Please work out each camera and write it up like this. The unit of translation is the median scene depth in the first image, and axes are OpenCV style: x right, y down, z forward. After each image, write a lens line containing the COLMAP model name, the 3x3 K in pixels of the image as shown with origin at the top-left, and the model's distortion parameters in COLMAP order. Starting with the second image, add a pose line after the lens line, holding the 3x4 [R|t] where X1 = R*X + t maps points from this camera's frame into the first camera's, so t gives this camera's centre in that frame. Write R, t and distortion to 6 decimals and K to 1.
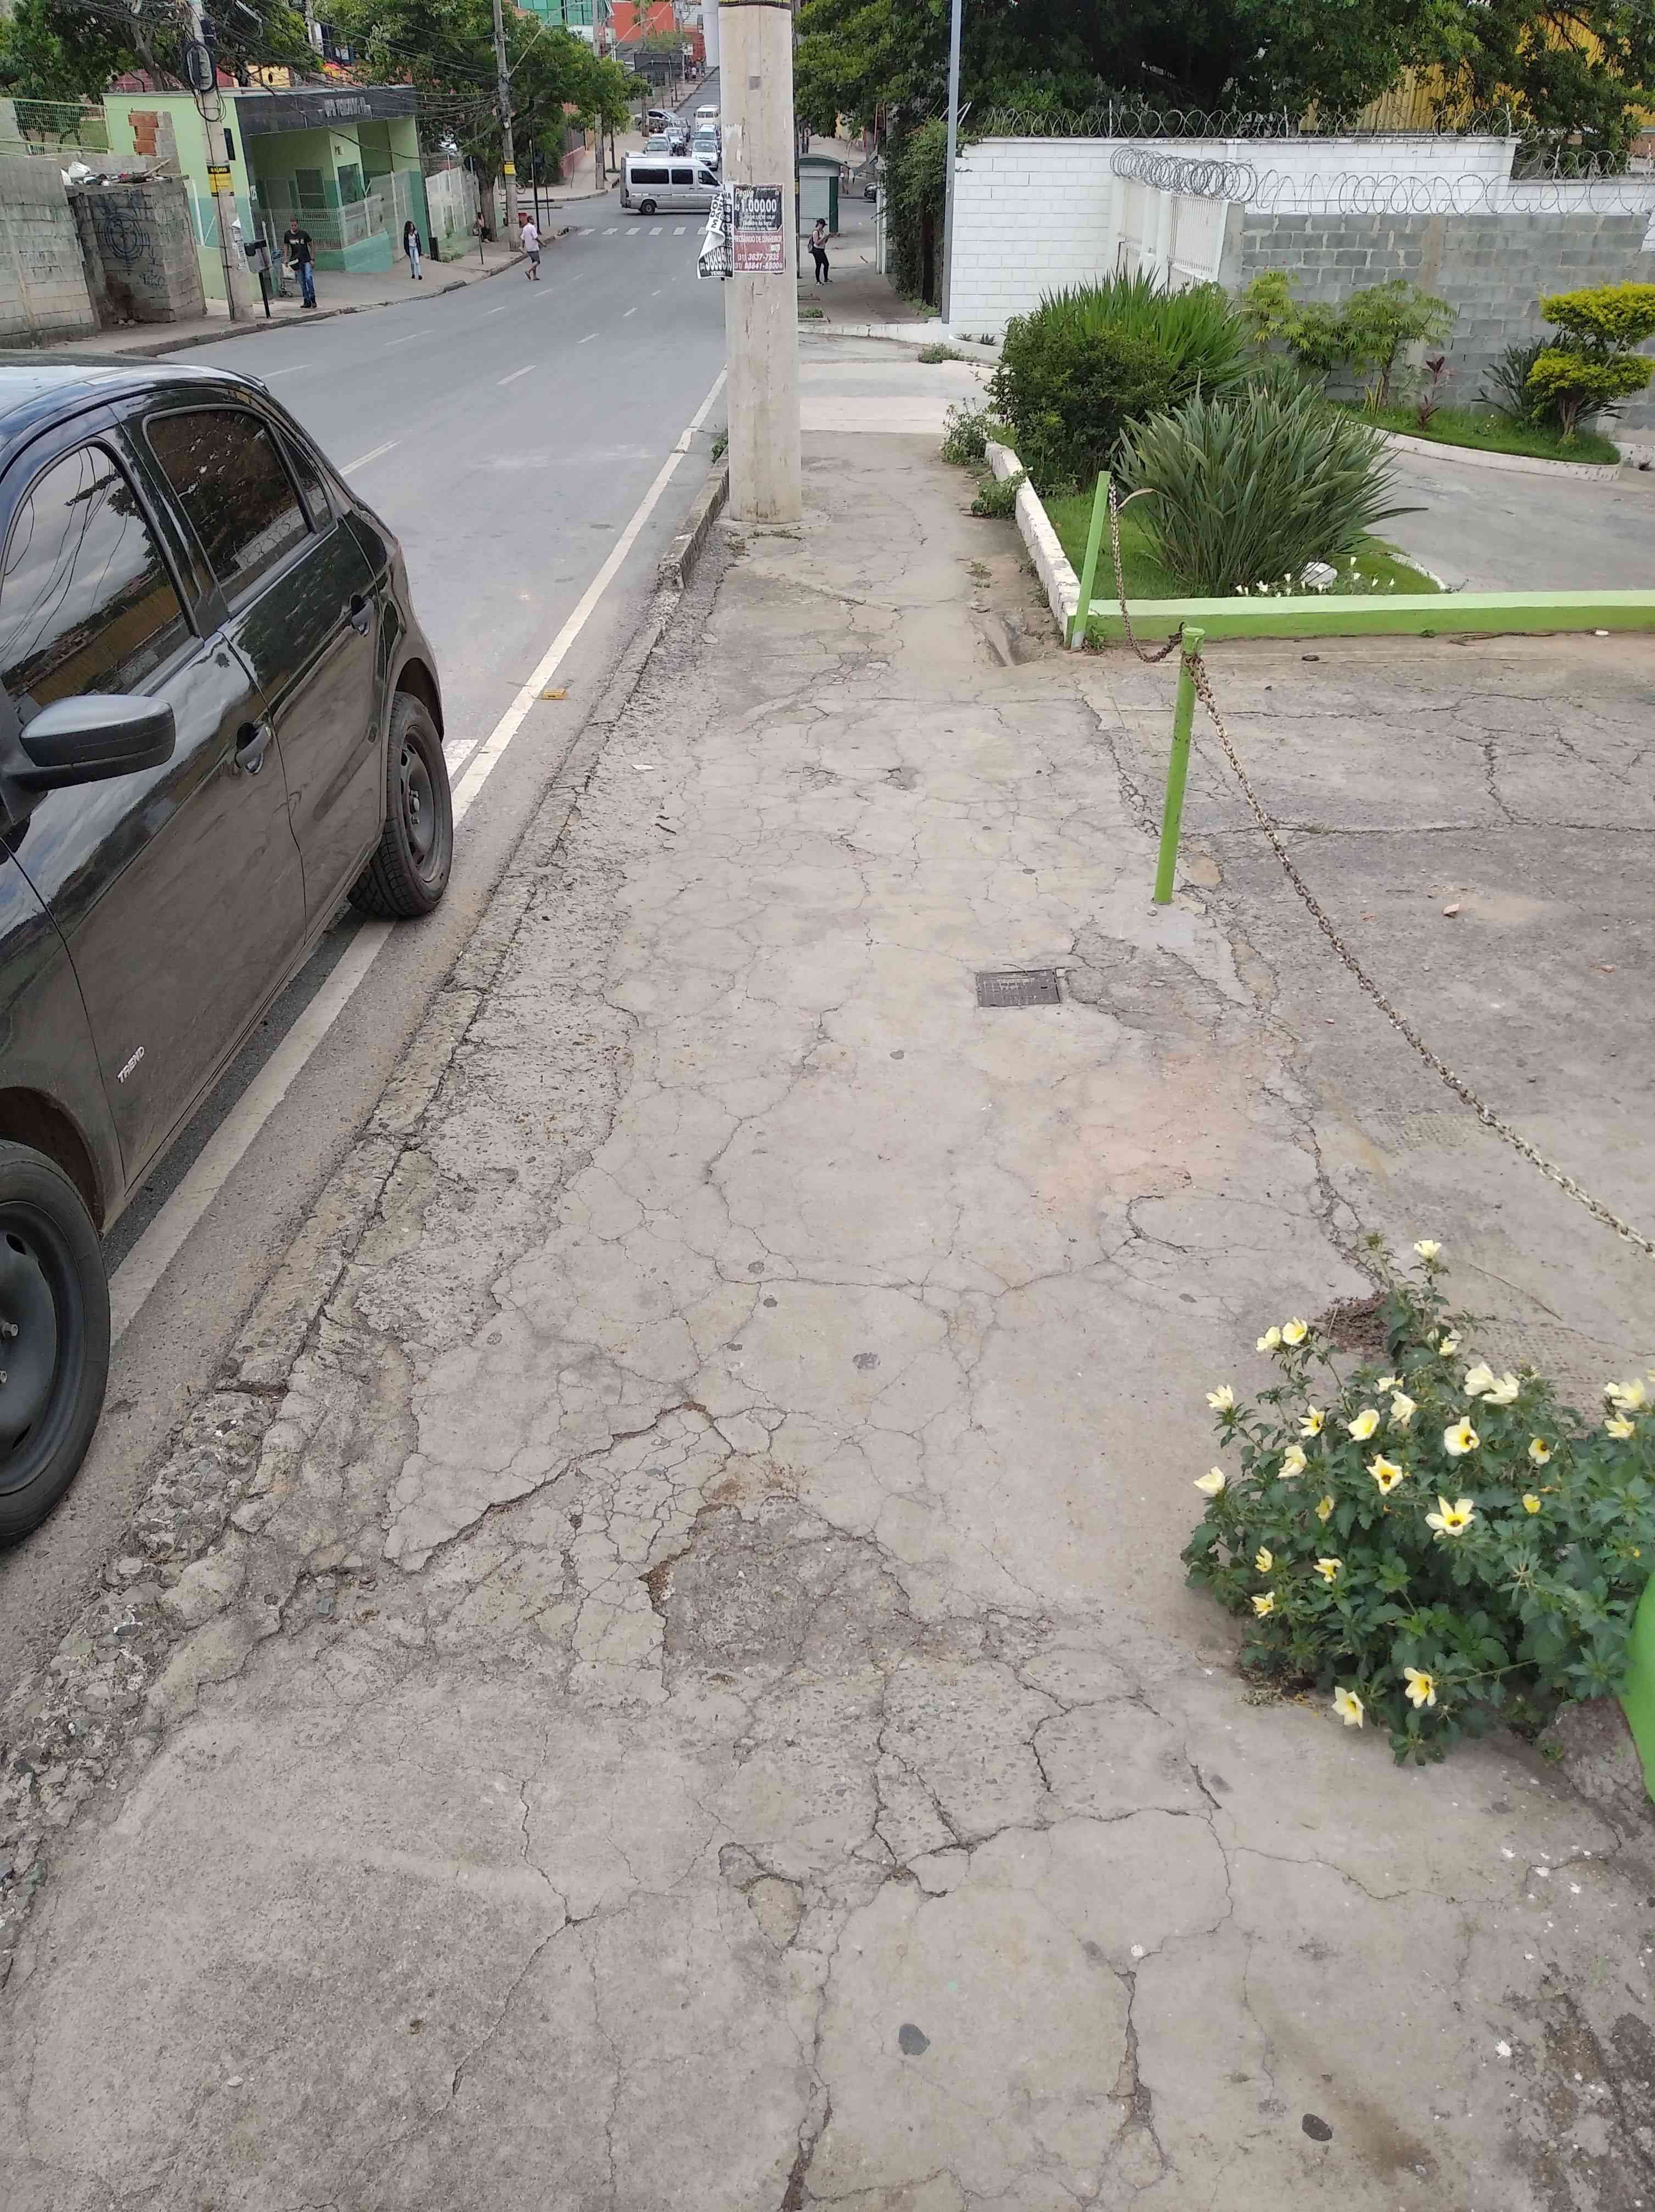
lens RADIAL K [[1769.6, 0, 827.5], [0, 1769.6, 1106.0], [0, 0, 1]] dist [0.055499, -0.097964]
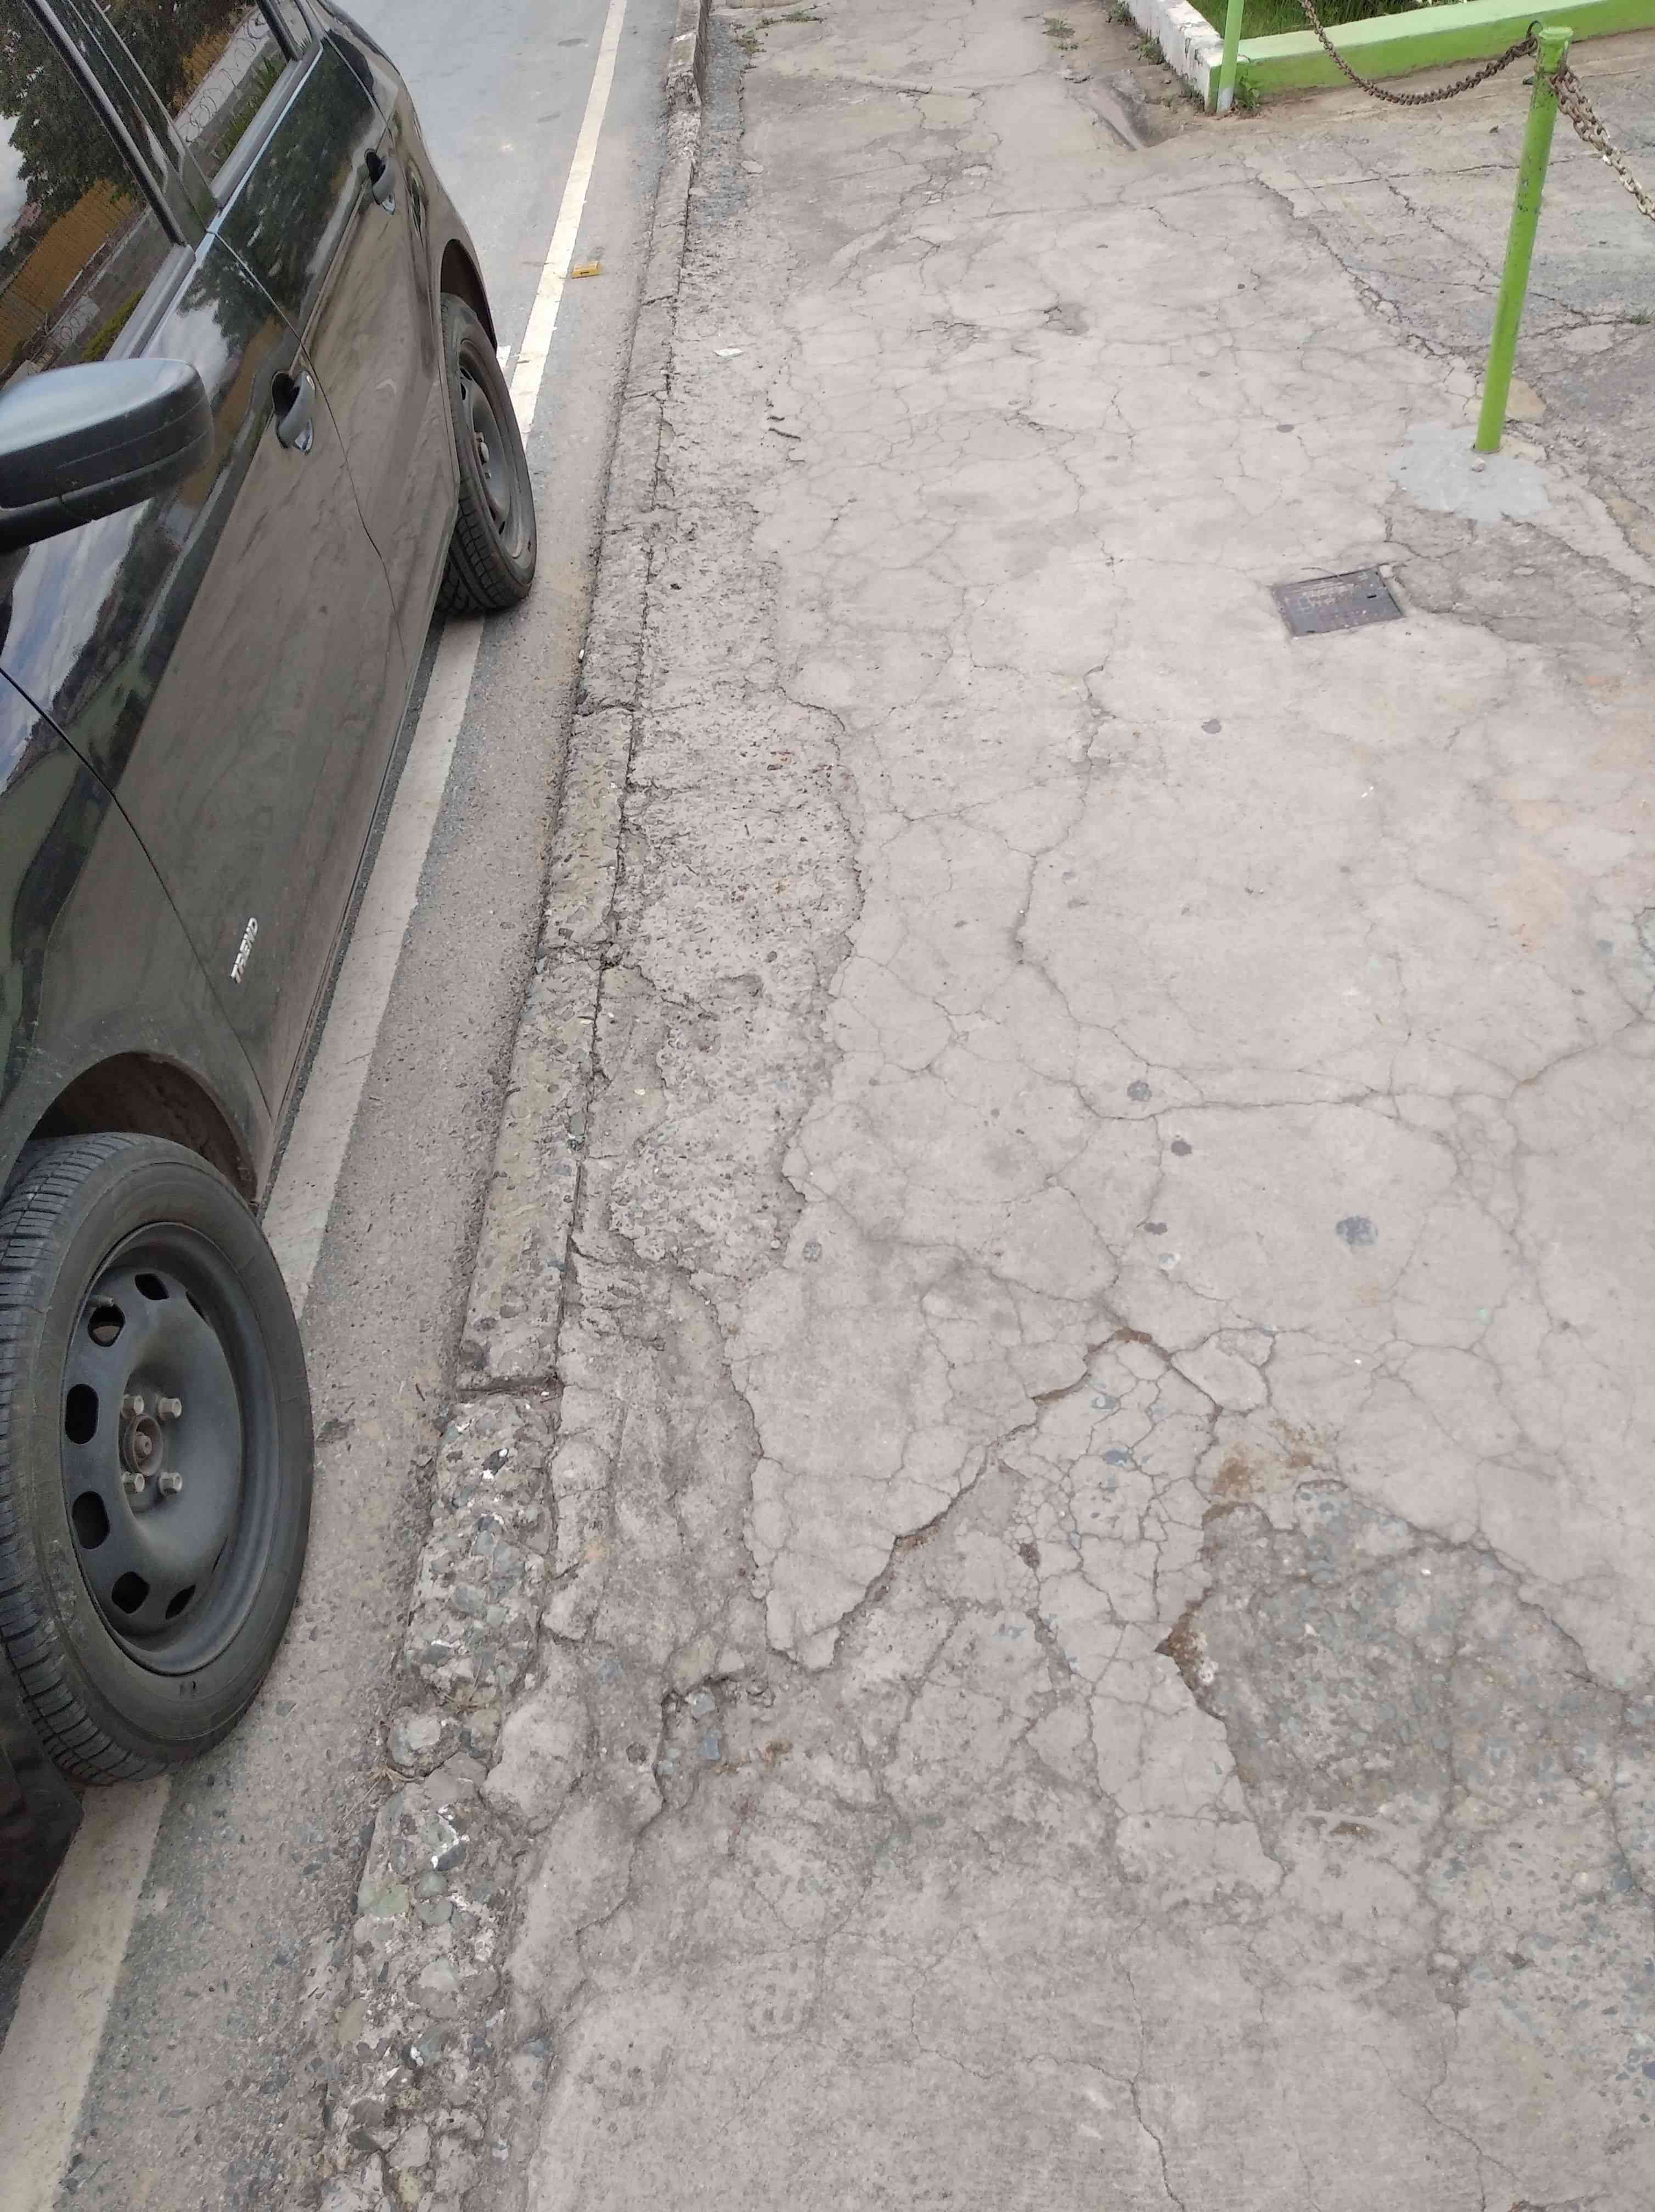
lens RADIAL K [[1769.8, 0, 822.3], [0, 1769.8, 1153.7], [0, 0, 1]] dist [0.108613, -0.210754]
pose [[0.991926, -0.119677, -0.041948, -0.131720], [0.126309, 0.961883, 0.242544, -0.070143], [0.011322, -0.245884, 0.969233, 0.280621]]
